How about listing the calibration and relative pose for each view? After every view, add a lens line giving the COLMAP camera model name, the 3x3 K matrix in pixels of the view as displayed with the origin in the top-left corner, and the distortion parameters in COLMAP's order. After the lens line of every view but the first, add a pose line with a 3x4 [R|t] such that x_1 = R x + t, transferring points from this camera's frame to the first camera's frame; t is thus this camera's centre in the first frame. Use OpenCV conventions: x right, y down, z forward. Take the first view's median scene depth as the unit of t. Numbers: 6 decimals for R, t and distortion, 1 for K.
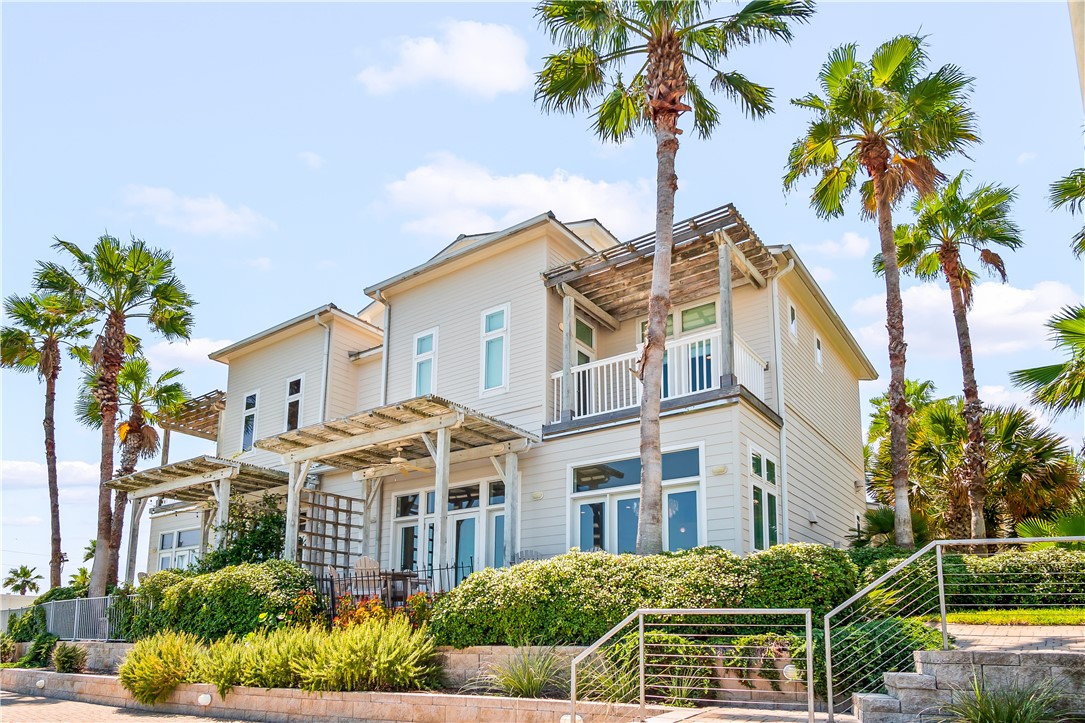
lens RADIAL K [[1105.4, 0, 542.5], [0, 1105.4, 361.5], [0, 0, 1]] dist [0.007090, 0.009375]
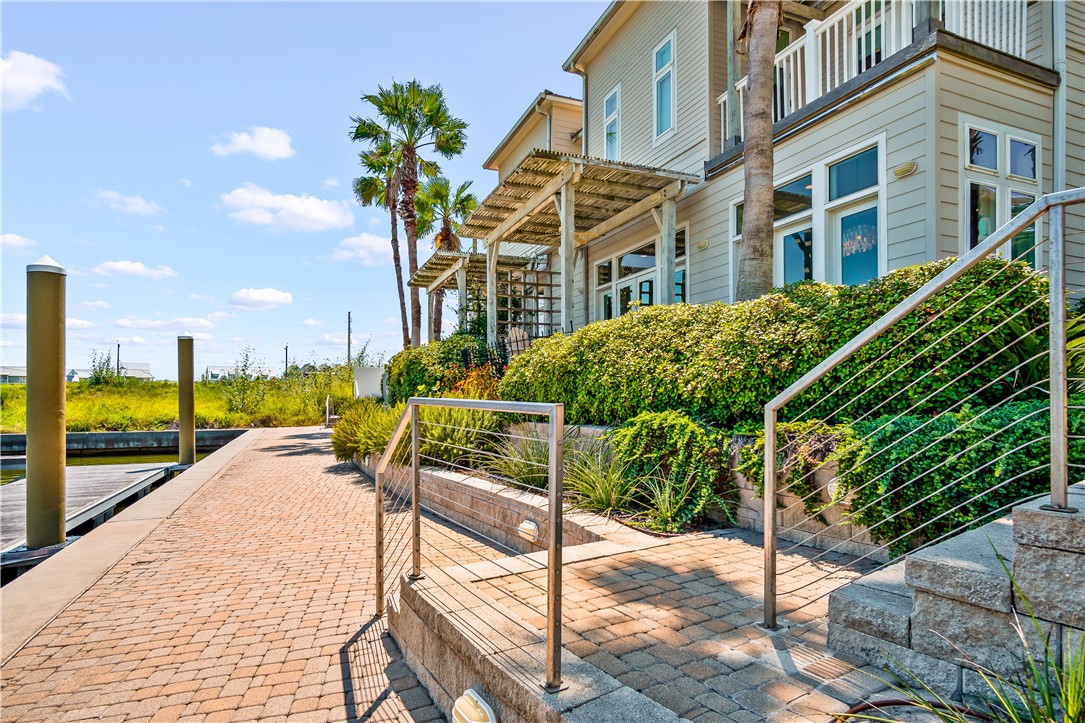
lens RADIAL K [[710.3, 0, 542.5], [0, 710.3, 361.5], [0, 0, 1]] dist [0.011766, 0.004319]
pose [[0.785824, -0.037462, -0.617315, 0.228137], [0.175807, 0.970515, 0.164902, 0.091556], [0.592936, -0.238112, 0.769240, 0.449147]]
